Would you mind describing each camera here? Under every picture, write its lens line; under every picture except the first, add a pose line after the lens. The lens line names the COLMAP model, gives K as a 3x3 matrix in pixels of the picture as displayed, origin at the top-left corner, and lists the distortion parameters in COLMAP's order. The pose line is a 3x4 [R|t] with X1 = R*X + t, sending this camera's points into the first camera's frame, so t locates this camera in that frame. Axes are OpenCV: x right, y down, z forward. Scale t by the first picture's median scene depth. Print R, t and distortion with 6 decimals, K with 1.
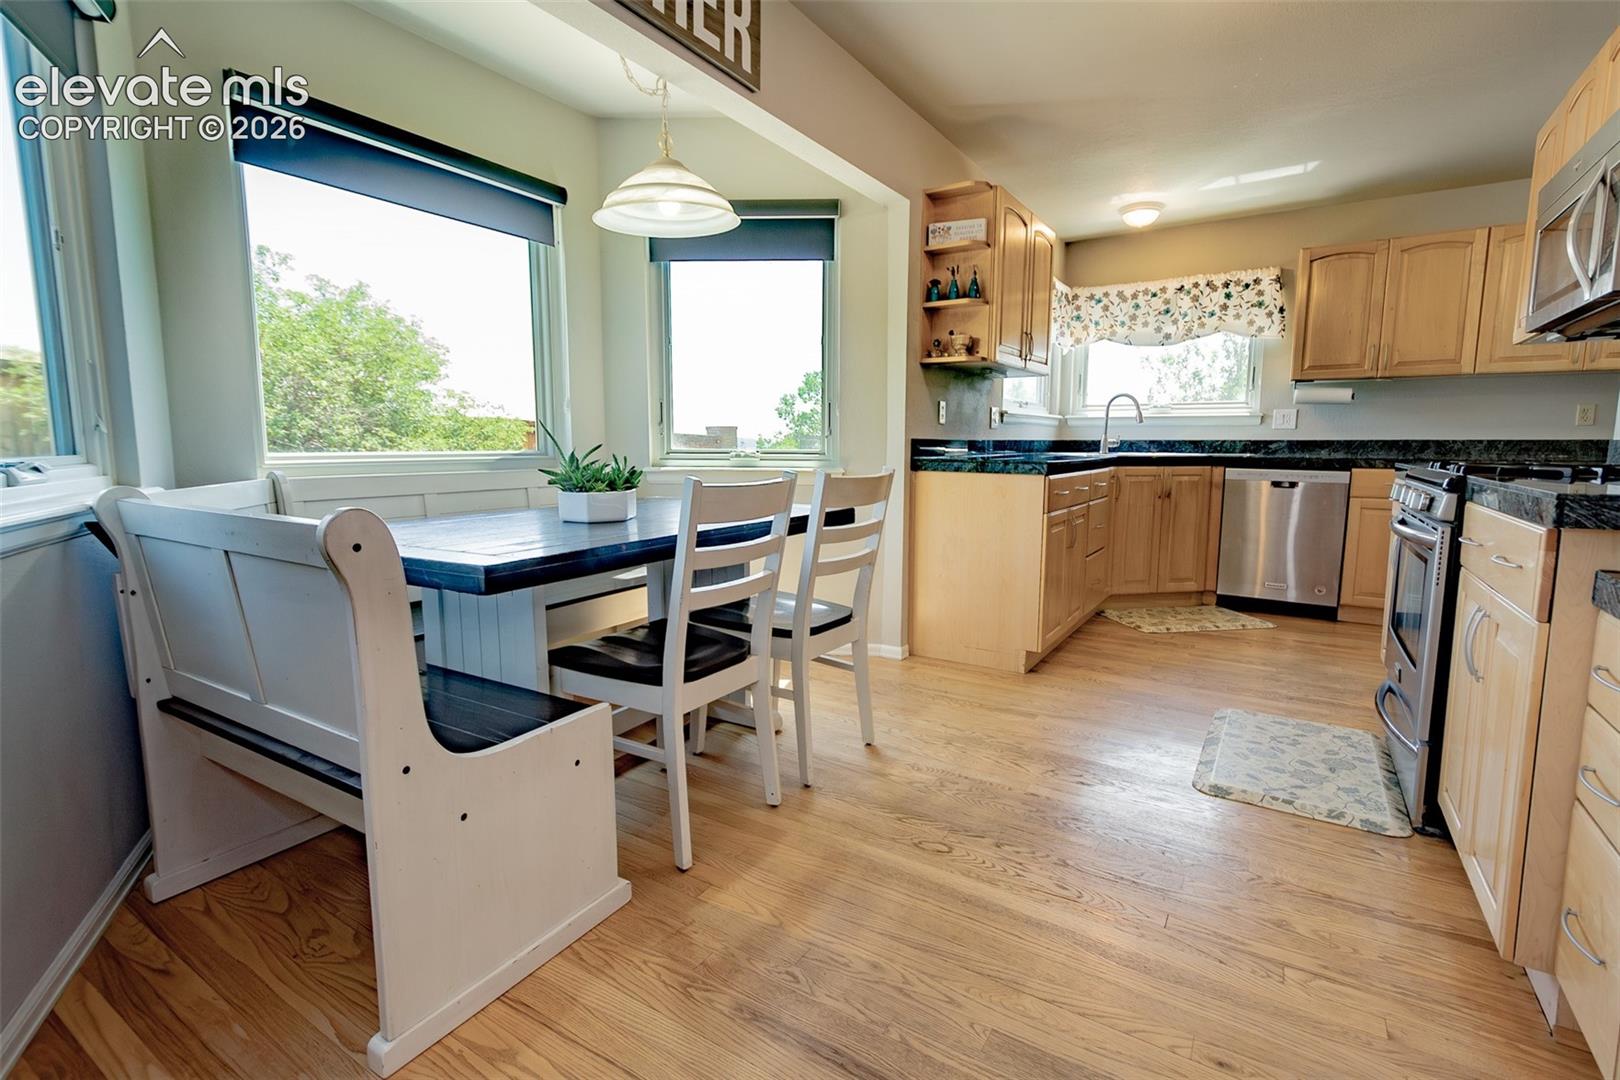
lens RADIAL K [[737.7, 0, 816.2], [0, 737.7, 530.9], [0, 0, 1]] dist [0.013626, -0.000333]
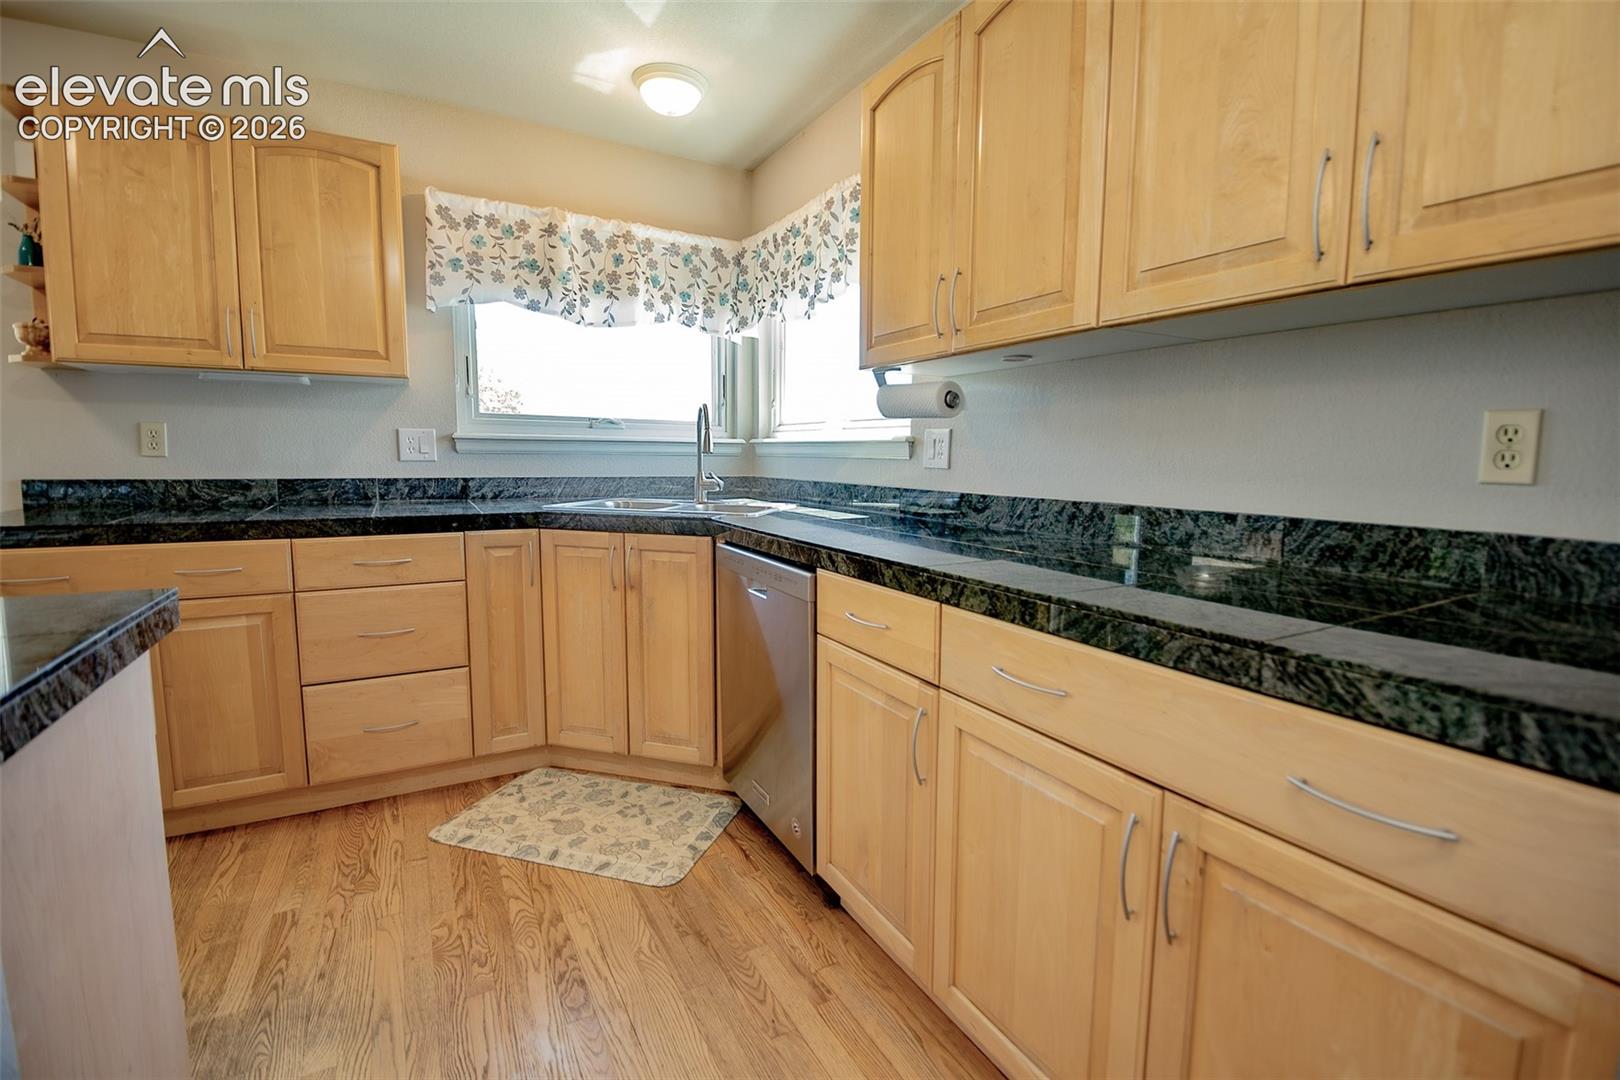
lens RADIAL K [[723.2, 0, 813.8], [0, 723.2, 529.8], [0, 0, 1]] dist [0.027649, -0.033376]
pose [[0.878450, 0.058964, -0.474183, 0.791391], [-0.070405, 0.997498, -0.006391, -0.089018], [0.472619, 0.038999, 0.880403, 0.544928]]
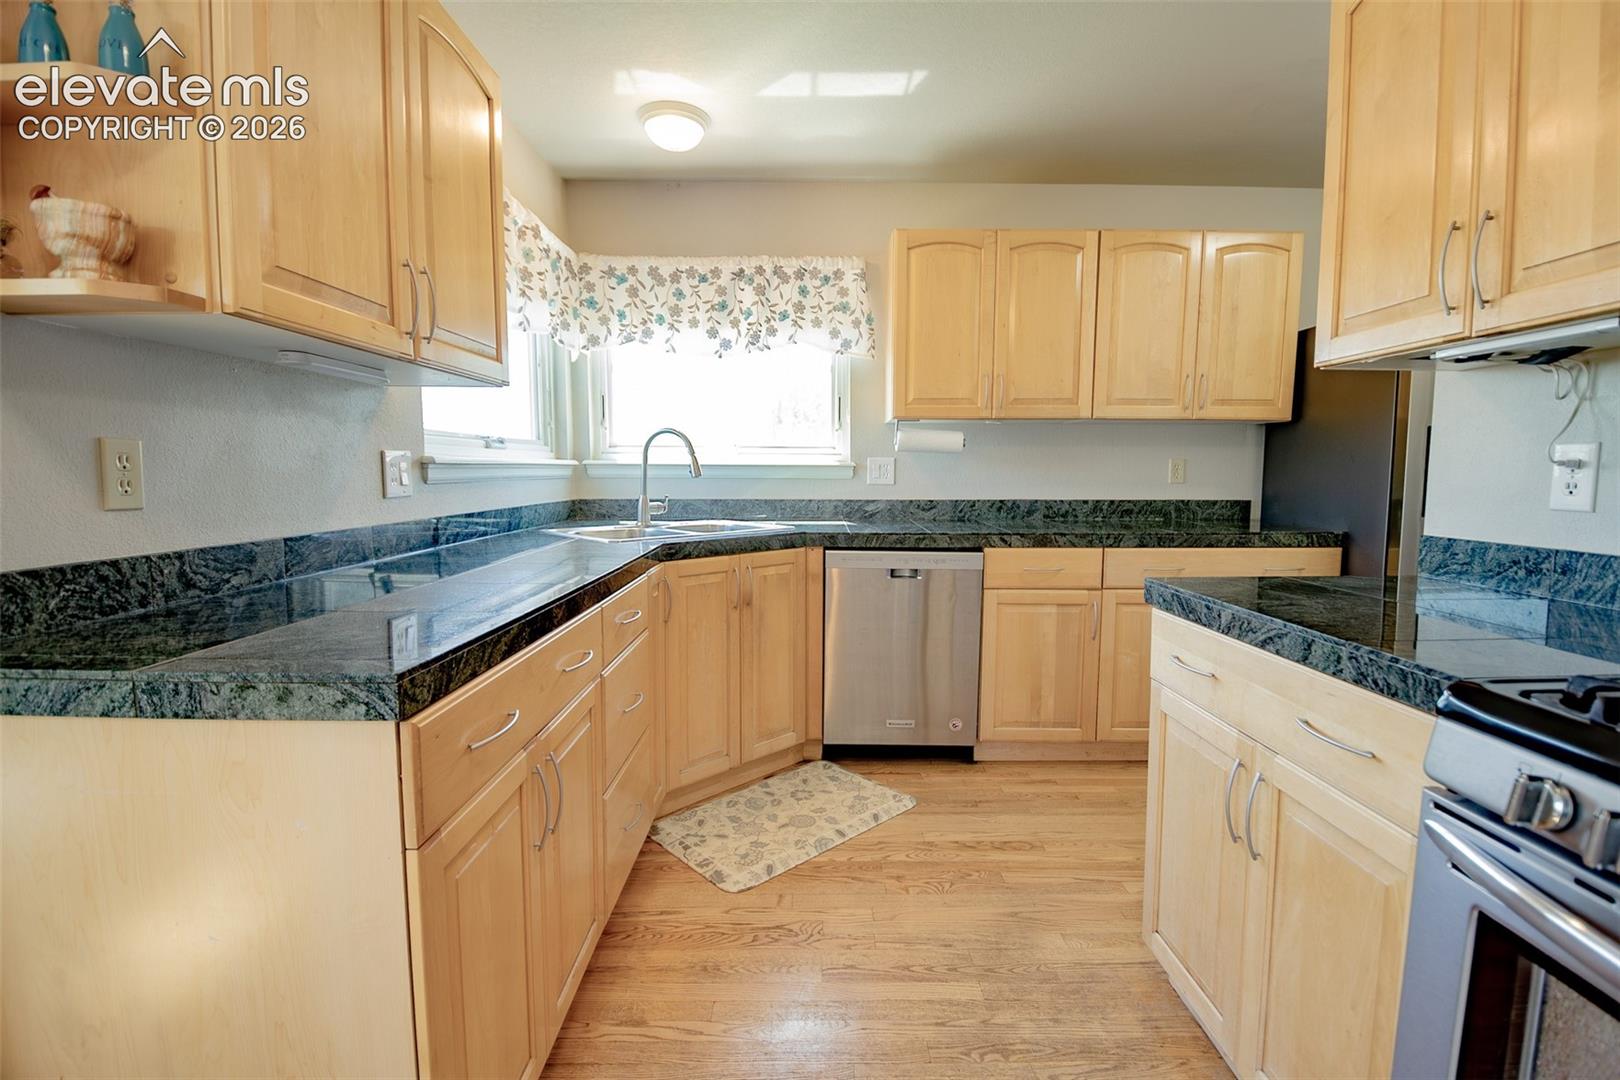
lens RADIAL K [[737.7, 0, 816.2], [0, 737.7, 530.9], [0, 0, 1]] dist [0.013626, -0.000333]
pose [[0.840819, -0.045079, 0.539437, 0.190676], [0.065955, 0.997633, -0.019435, -0.083761], [-0.537284, 0.051920, 0.841802, 0.437140]]
